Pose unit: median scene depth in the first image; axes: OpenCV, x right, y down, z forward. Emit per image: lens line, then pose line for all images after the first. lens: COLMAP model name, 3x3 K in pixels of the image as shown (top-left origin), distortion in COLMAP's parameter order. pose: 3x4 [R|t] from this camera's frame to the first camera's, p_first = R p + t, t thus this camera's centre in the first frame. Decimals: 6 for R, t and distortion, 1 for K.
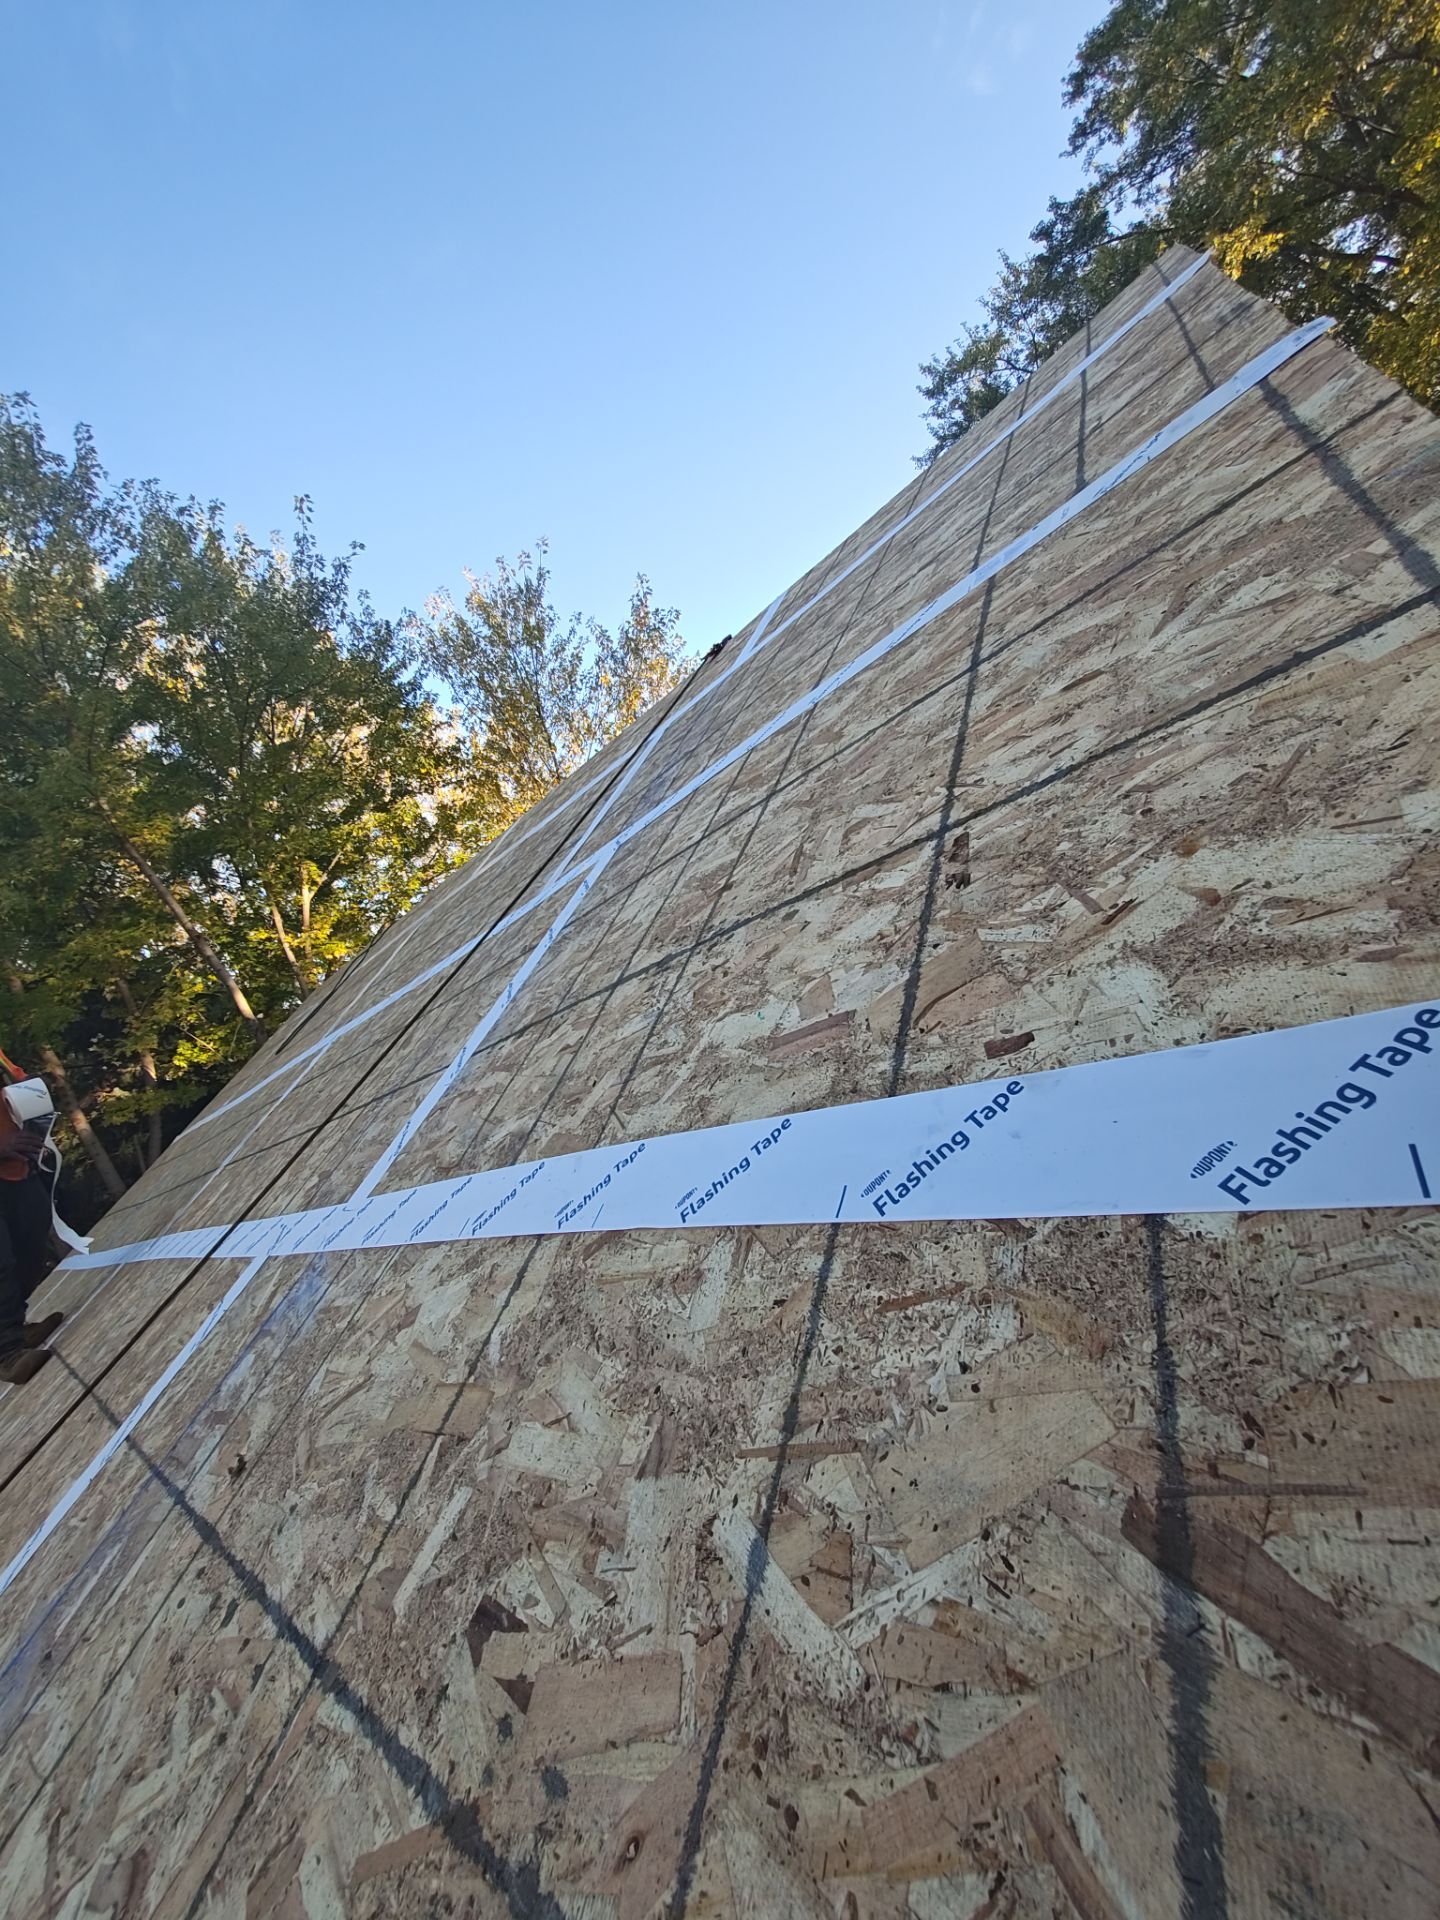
lens RADIAL K [[707.8, 0, 723.8], [0, 707.8, 964.9], [0, 0, 1]] dist [-0.002692, -0.000016]
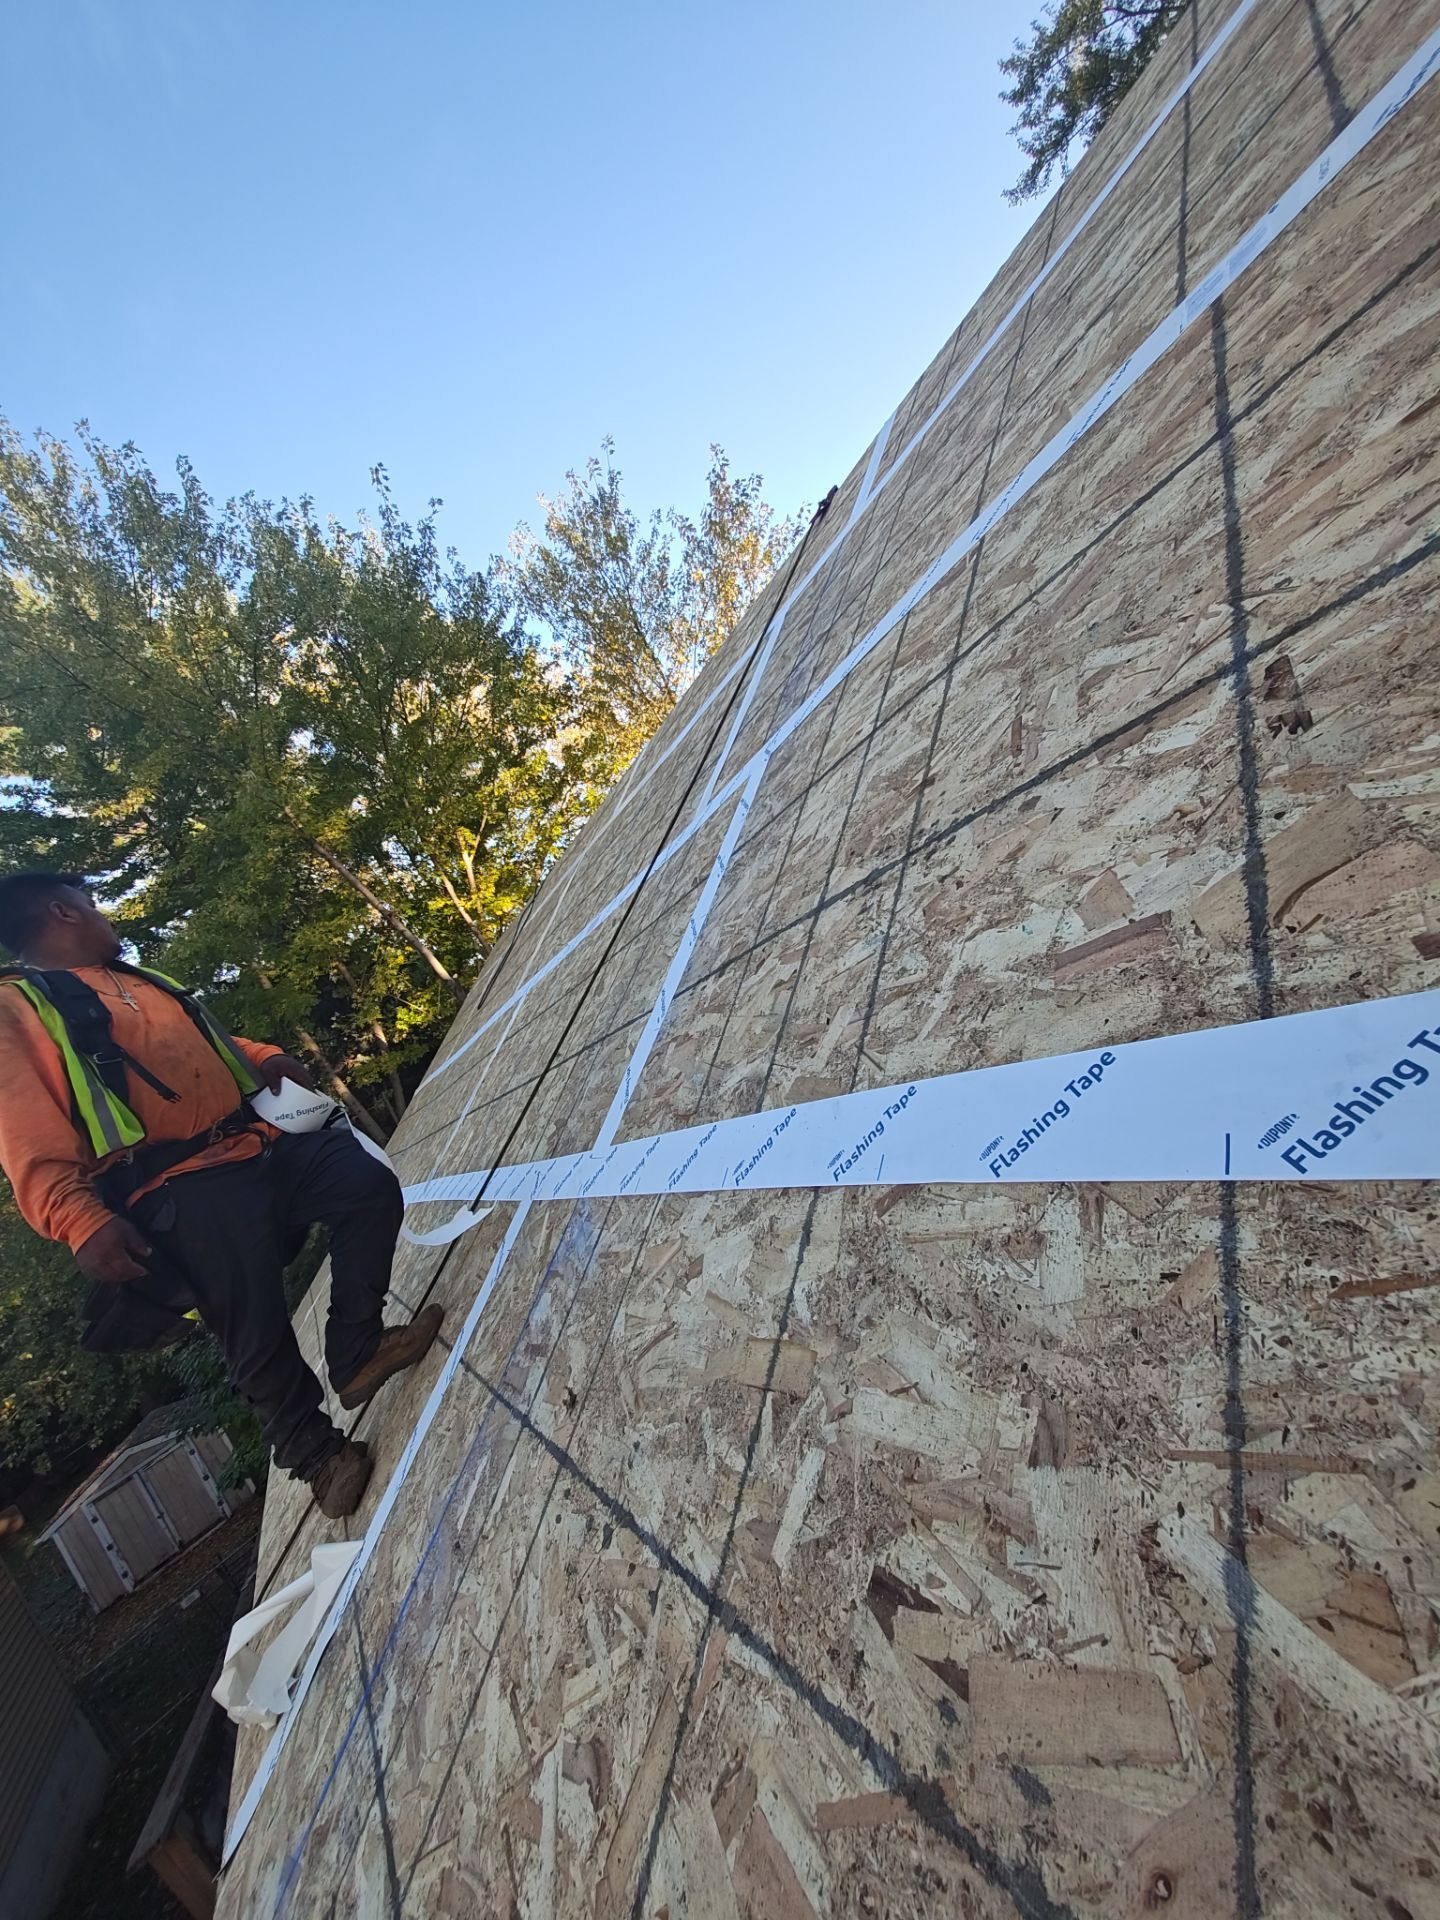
lens RADIAL K [[709.9, 0, 720.8], [0, 709.9, 962.0], [0, 0, 1]] dist [-0.001509, -0.000233]
pose [[0.964774, -0.151704, -0.214934, -0.114234], [0.180009, 0.976464, 0.118803, -0.053872], [0.191852, -0.153309, 0.969376, 0.066142]]
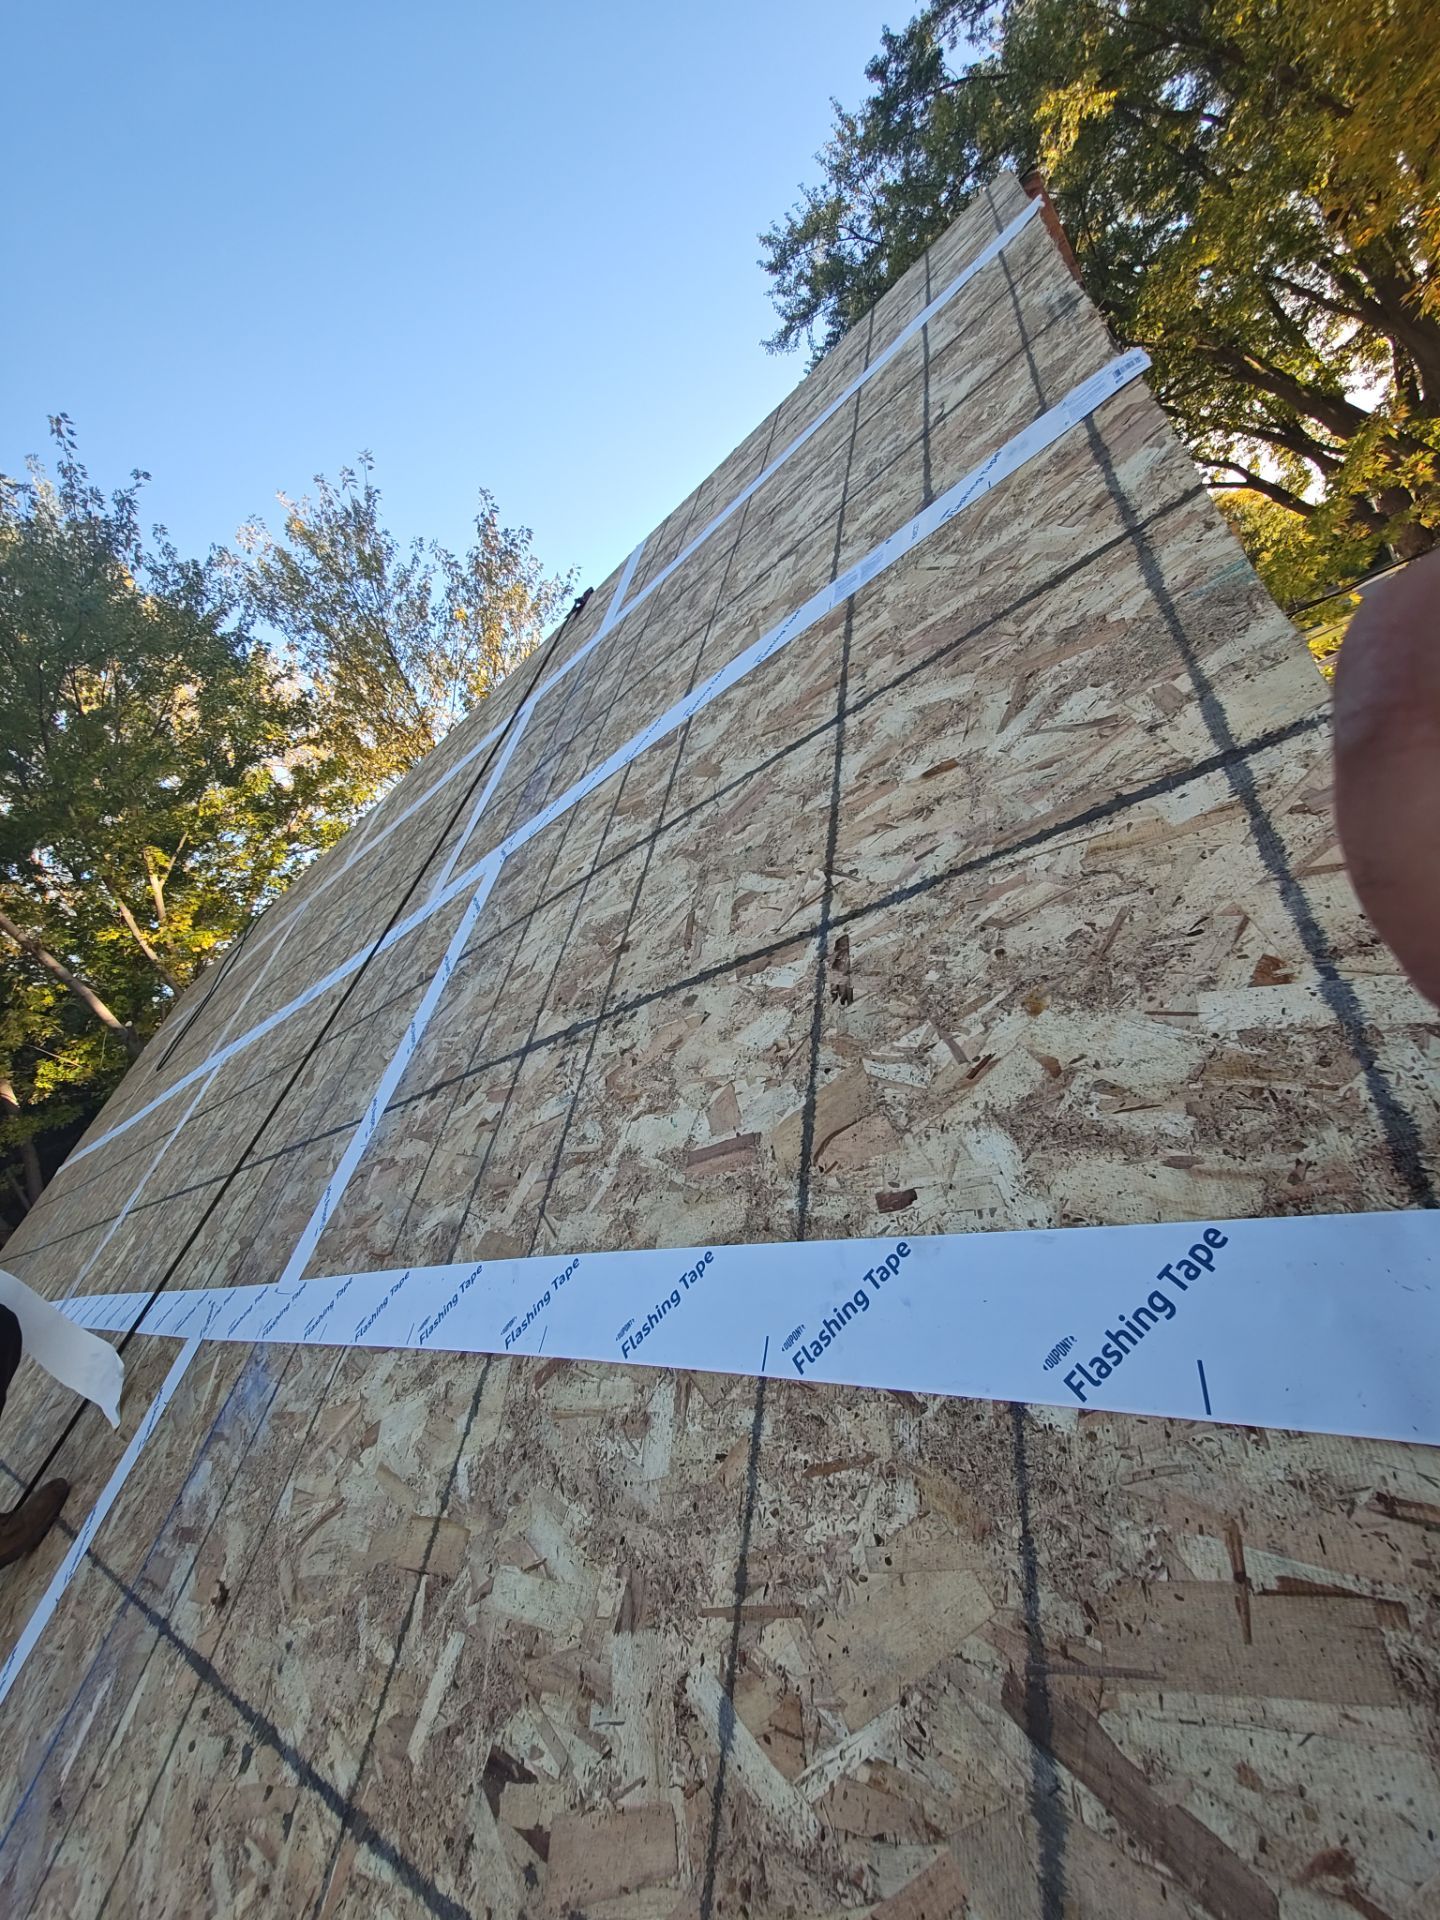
lens RADIAL K [[710.8, 0, 721.5], [0, 710.8, 961.3], [0, 0, 1]] dist [-0.002277, 0.000053]
pose [[0.985282, -0.122324, 0.119399, 0.022898], [0.108800, 0.987517, 0.113897, -0.245436], [-0.131841, -0.099230, 0.986292, -0.025696]]
